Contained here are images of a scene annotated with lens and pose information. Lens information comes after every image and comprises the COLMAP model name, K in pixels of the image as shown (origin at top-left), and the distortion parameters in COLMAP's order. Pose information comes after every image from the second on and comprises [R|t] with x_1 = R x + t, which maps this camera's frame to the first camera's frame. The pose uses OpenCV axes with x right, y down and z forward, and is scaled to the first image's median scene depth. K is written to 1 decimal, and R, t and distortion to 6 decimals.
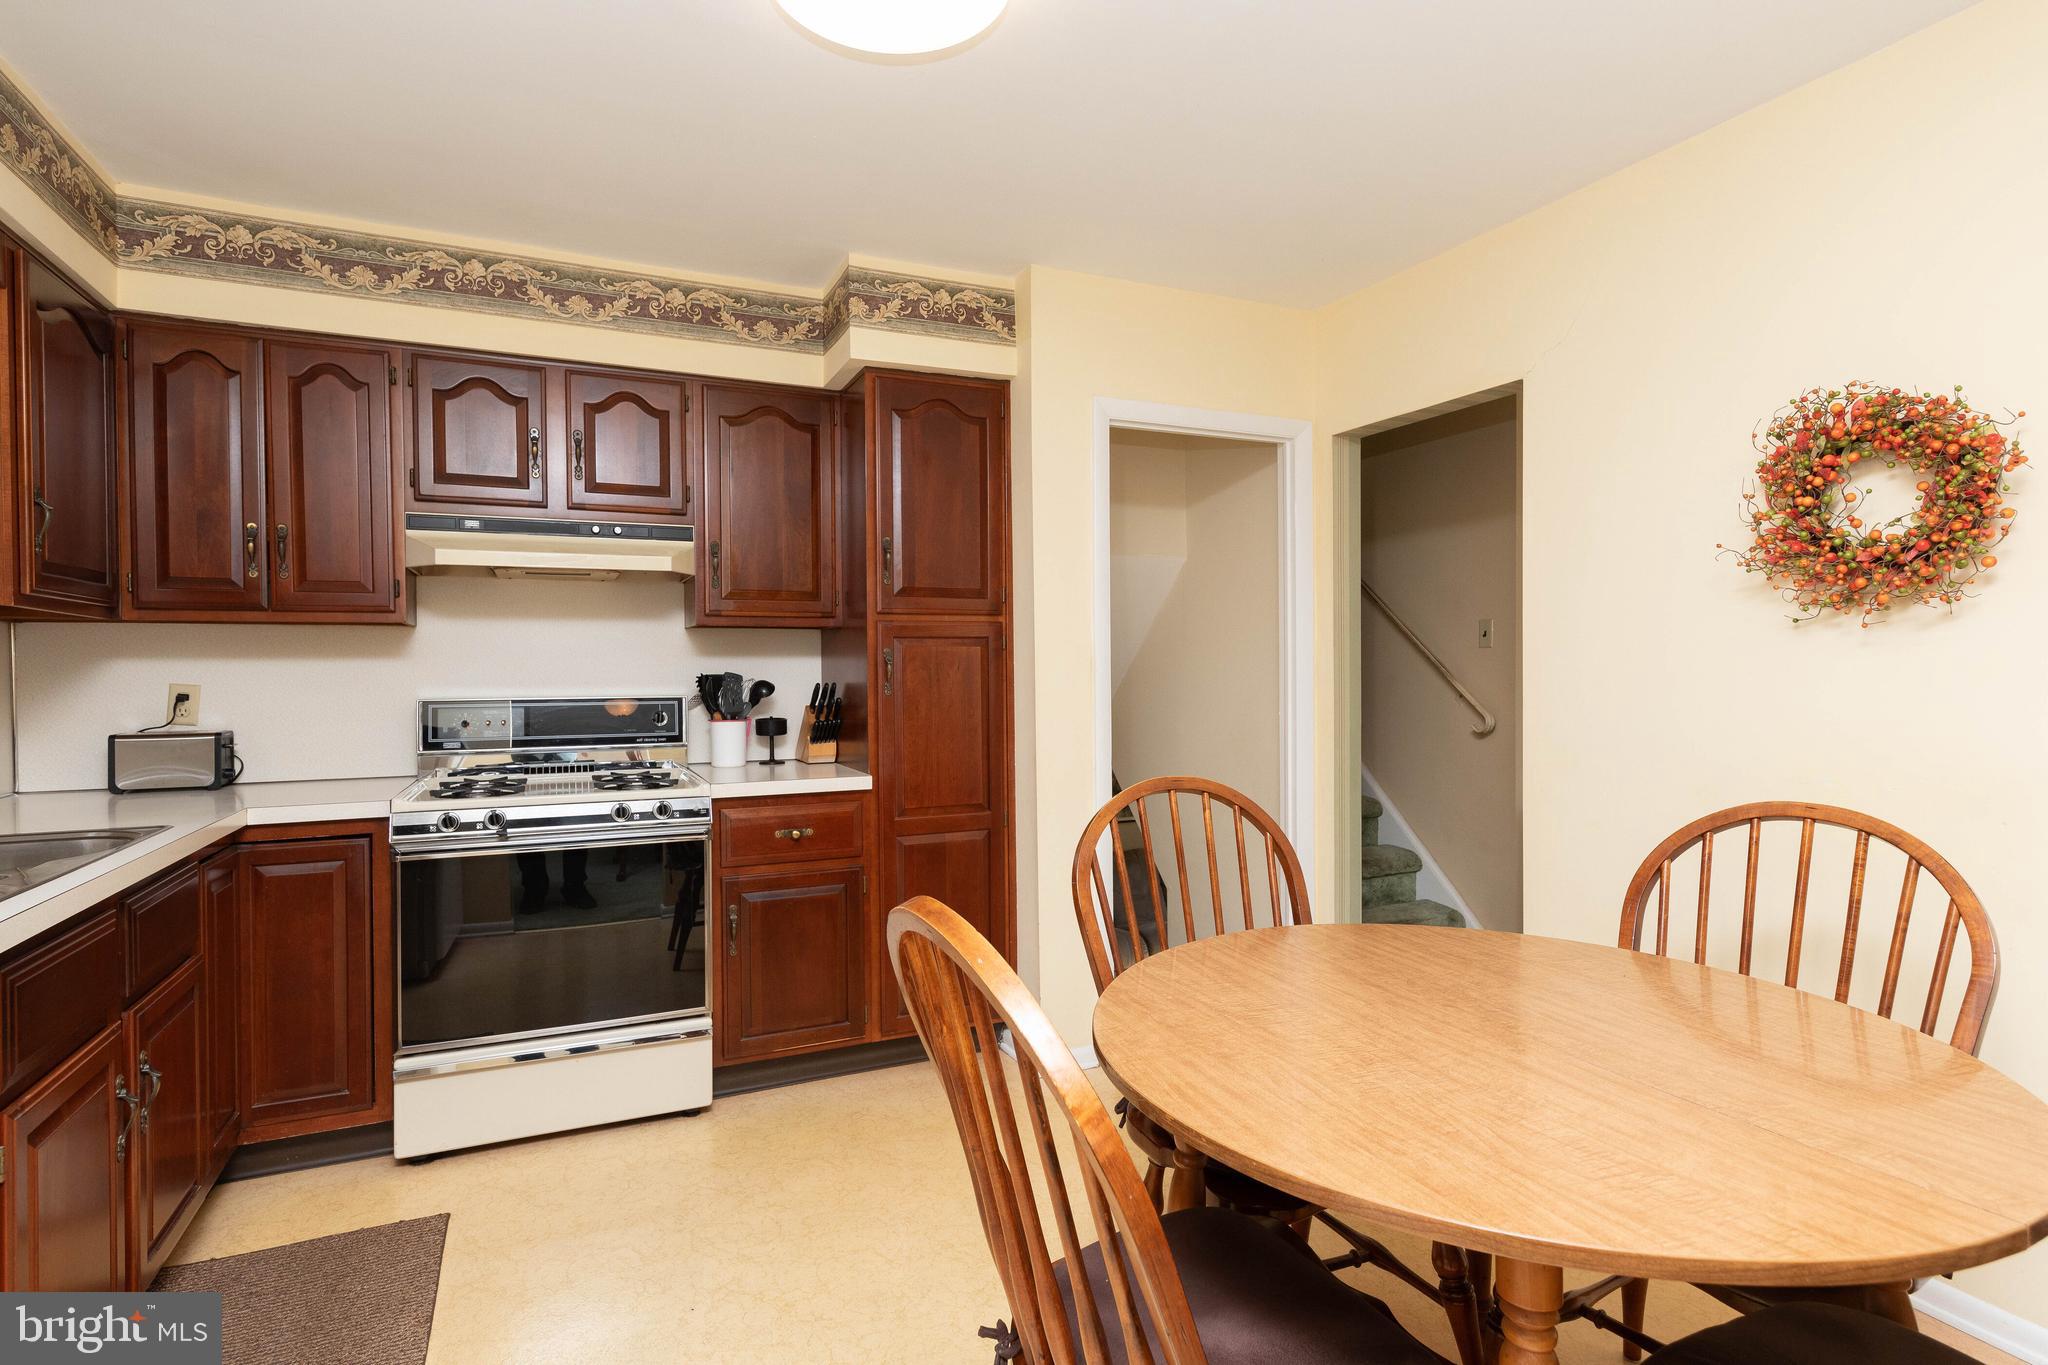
lens RADIAL K [[1028.6, 0, 1027.9], [0, 1028.6, 674.8], [0, 0, 1]] dist [0.002536, 0.000355]
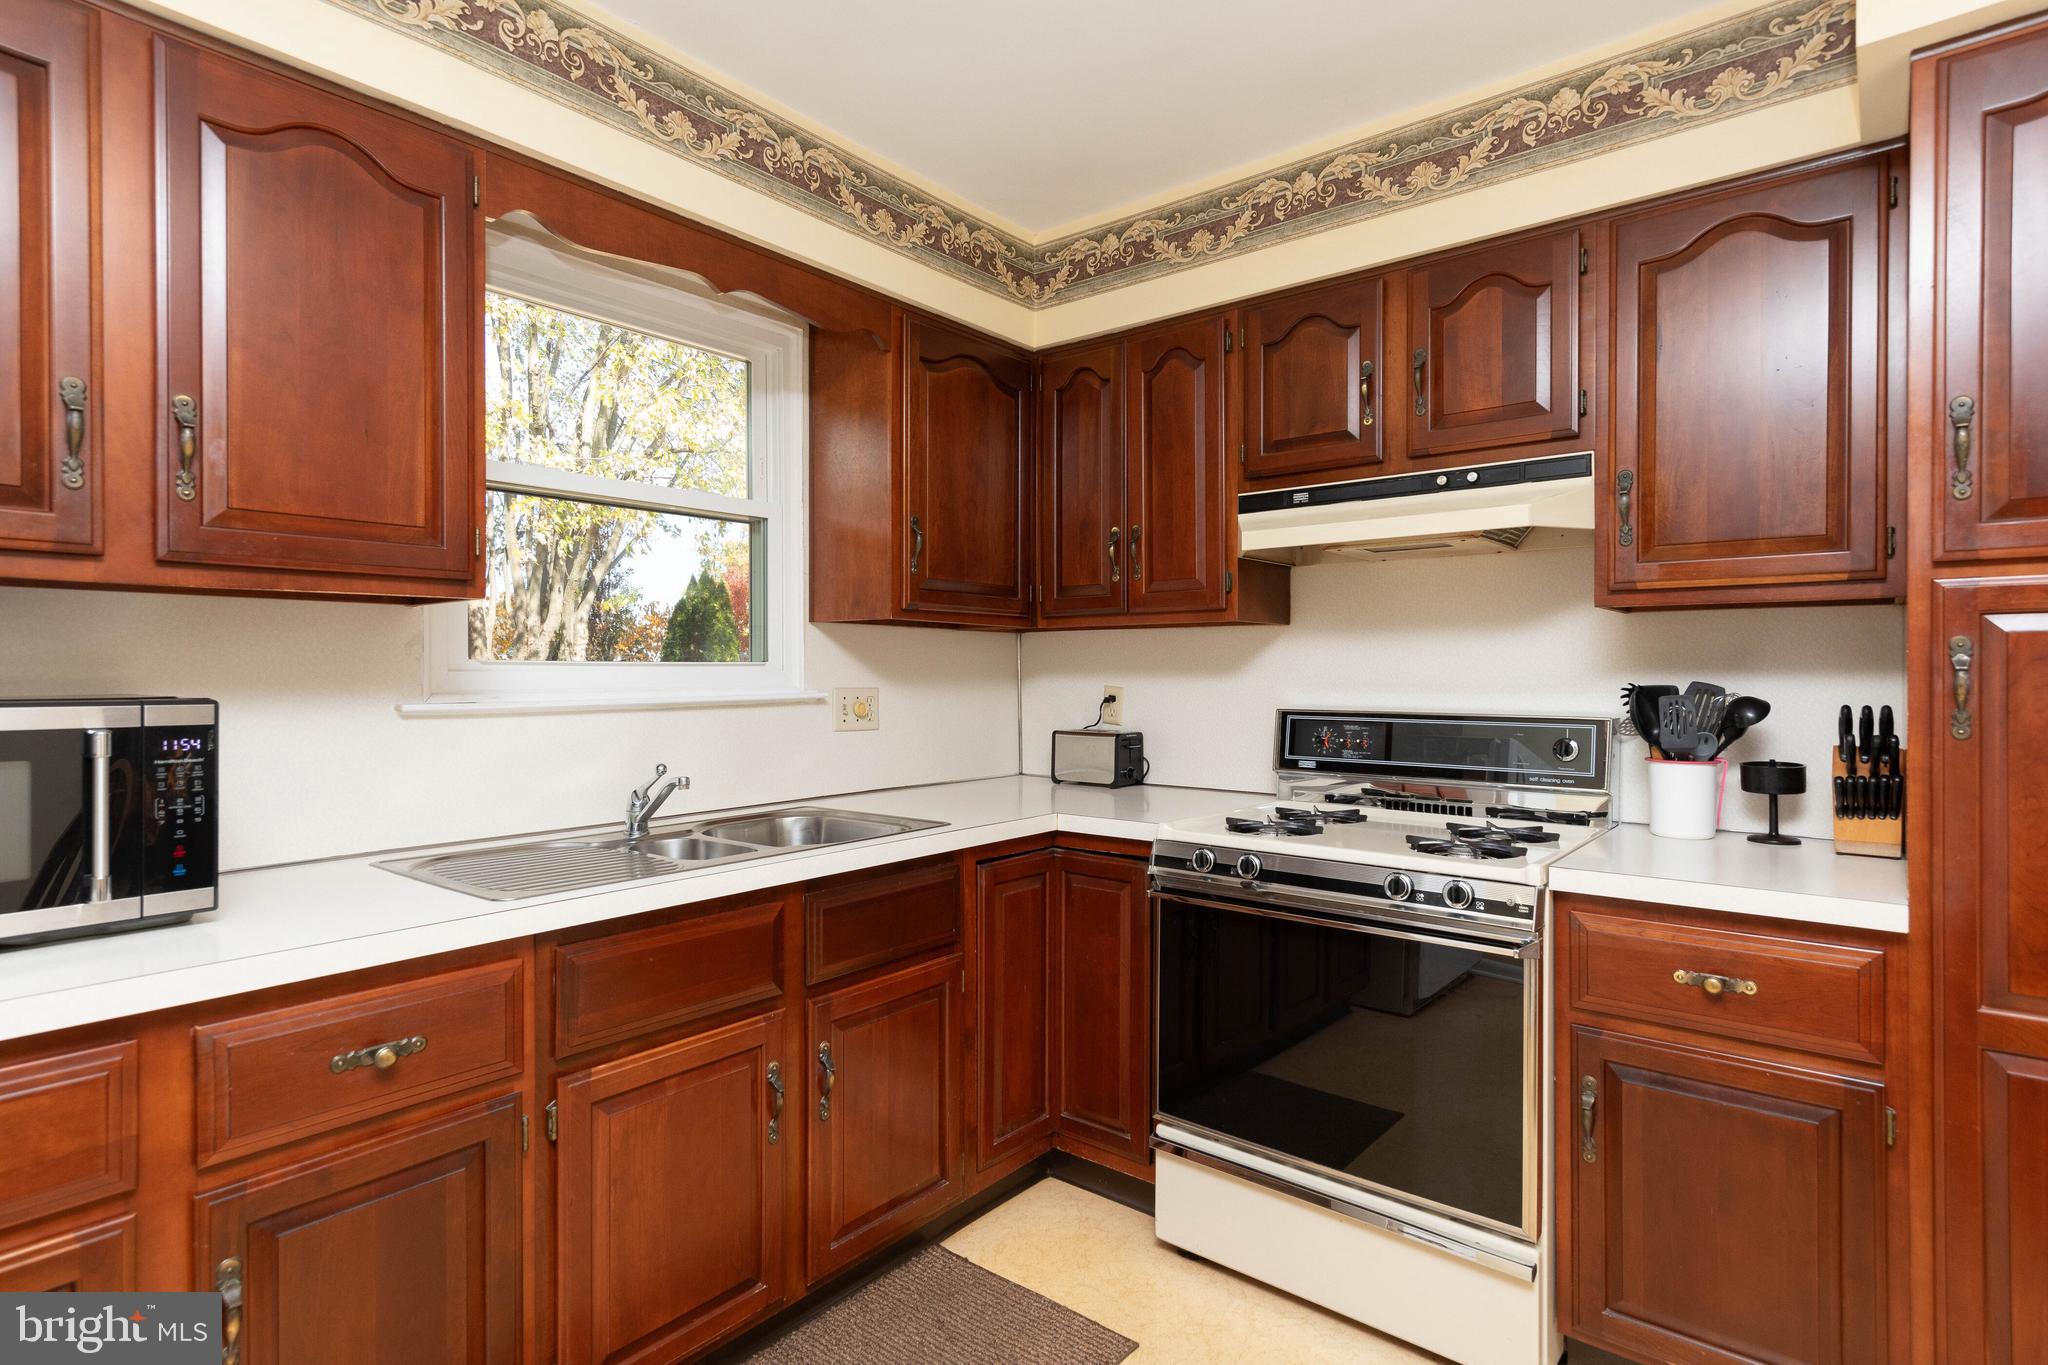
lens RADIAL K [[1028.6, 0, 1027.9], [0, 1028.6, 674.8], [0, 0, 1]] dist [0.002536, 0.000355]
pose [[0.442309, 0.008230, -0.896825, 0.098863], [-0.009315, 0.999946, 0.004583, -0.006890], [0.896814, 0.006327, 0.442362, 0.441575]]
